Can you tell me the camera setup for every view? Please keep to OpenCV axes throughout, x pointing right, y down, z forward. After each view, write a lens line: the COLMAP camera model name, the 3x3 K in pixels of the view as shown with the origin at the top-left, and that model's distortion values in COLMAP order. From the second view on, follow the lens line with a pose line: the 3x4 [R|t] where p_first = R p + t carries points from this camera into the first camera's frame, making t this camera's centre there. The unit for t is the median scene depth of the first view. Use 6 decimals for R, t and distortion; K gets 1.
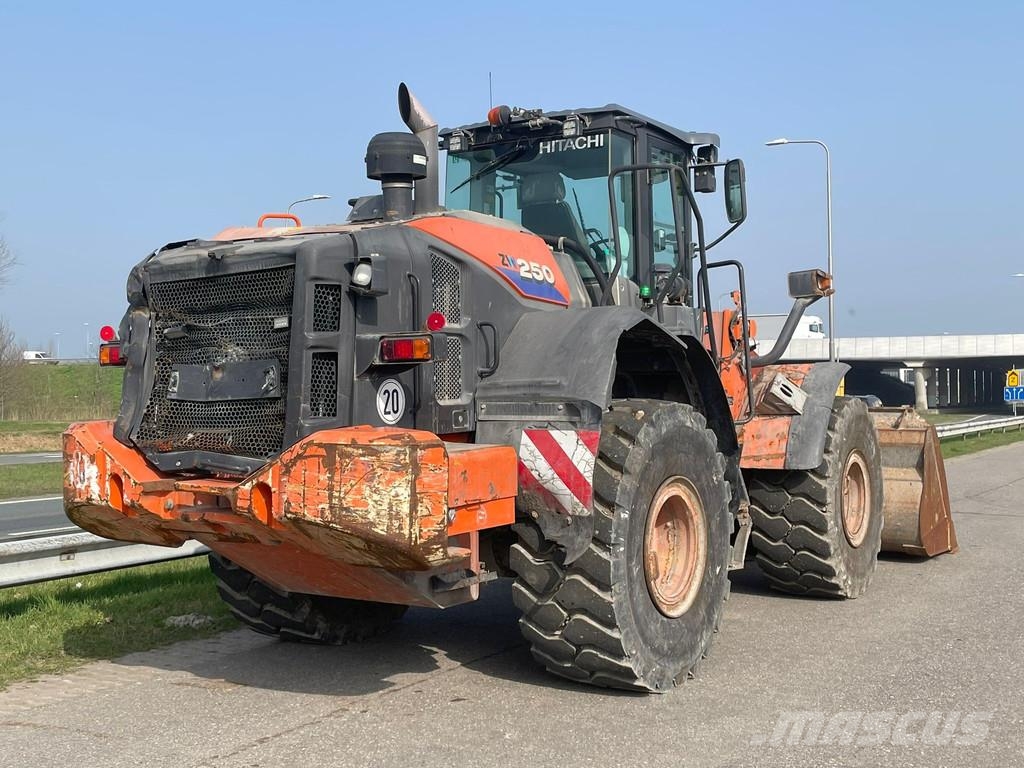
lens RADIAL K [[1211.0, 0, 512.0], [0, 1211.0, 384.0], [0, 0, 1]] dist [0.135819, -0.315013]
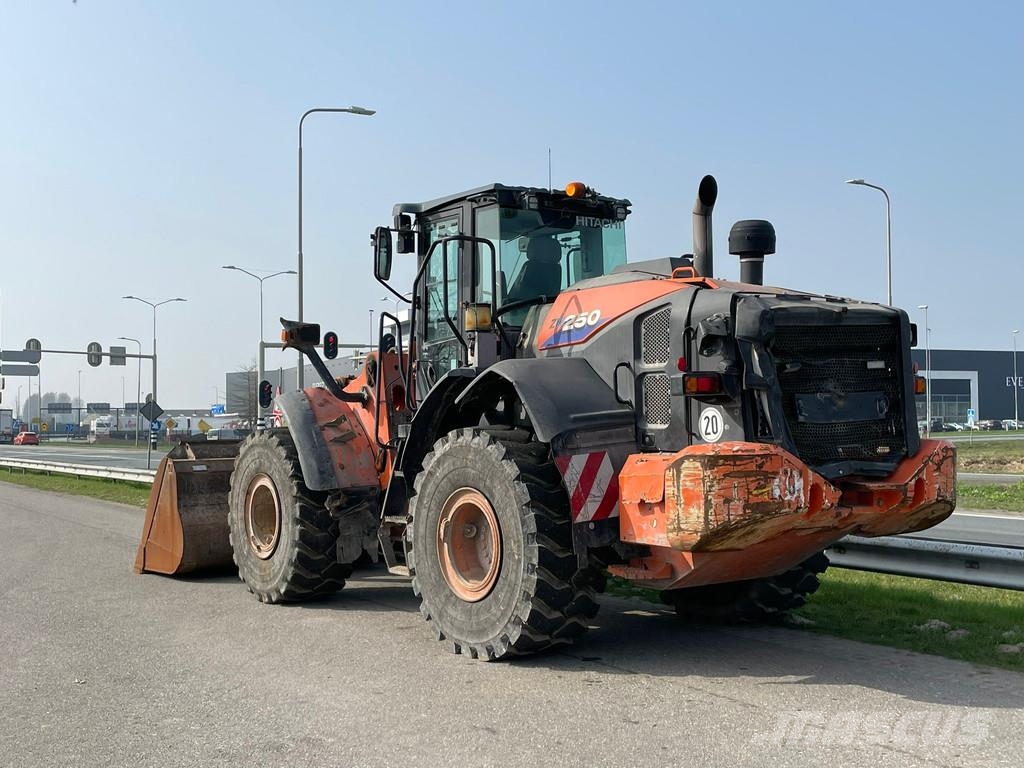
lens RADIAL K [[1211.0, 0, 512.0], [0, 1211.0, 384.0], [0, 0, 1]] dist [0.135819, -0.315013]
pose [[0.358244, 0.020349, 0.933406, -1.641478], [0.010992, 0.999601, -0.026011, 0.002951], [-0.933563, 0.019578, 0.357878, 0.893291]]
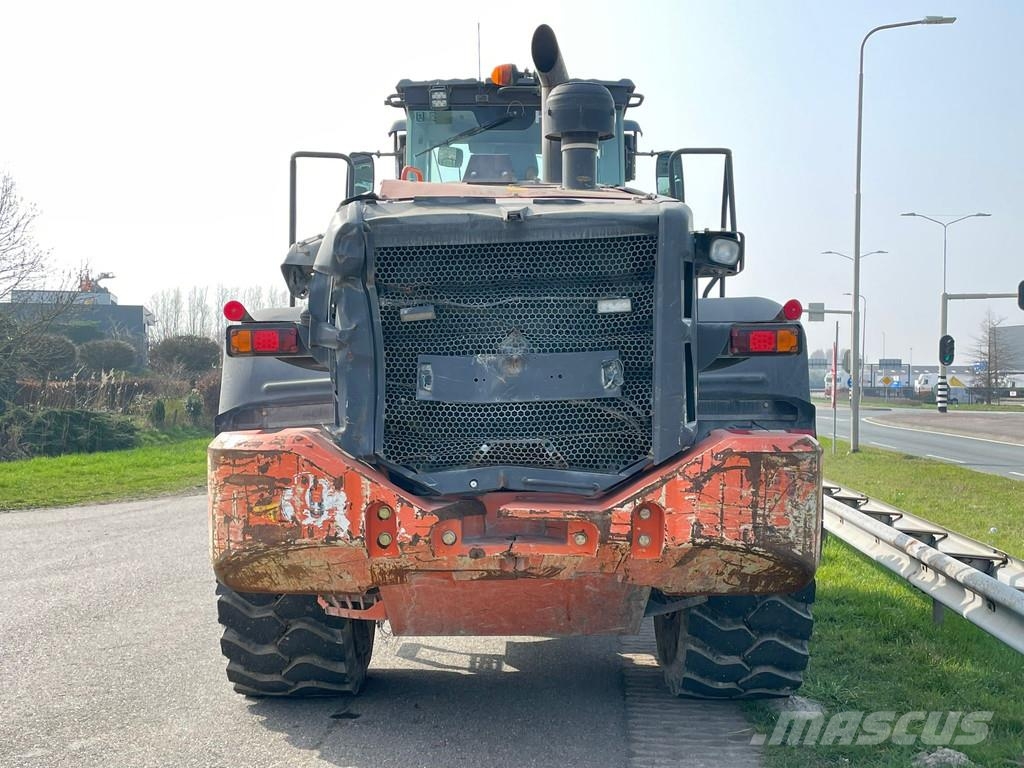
lens RADIAL K [[1211.0, 0, 512.0], [0, 1211.0, 384.0], [0, 0, 1]] dist [0.135819, -0.315013]
pose [[0.839007, -0.002939, 0.544113, -0.694251], [-0.000824, 0.999977, 0.006672, -0.003436], [-0.544120, -0.006046, 0.838986, 0.355083]]
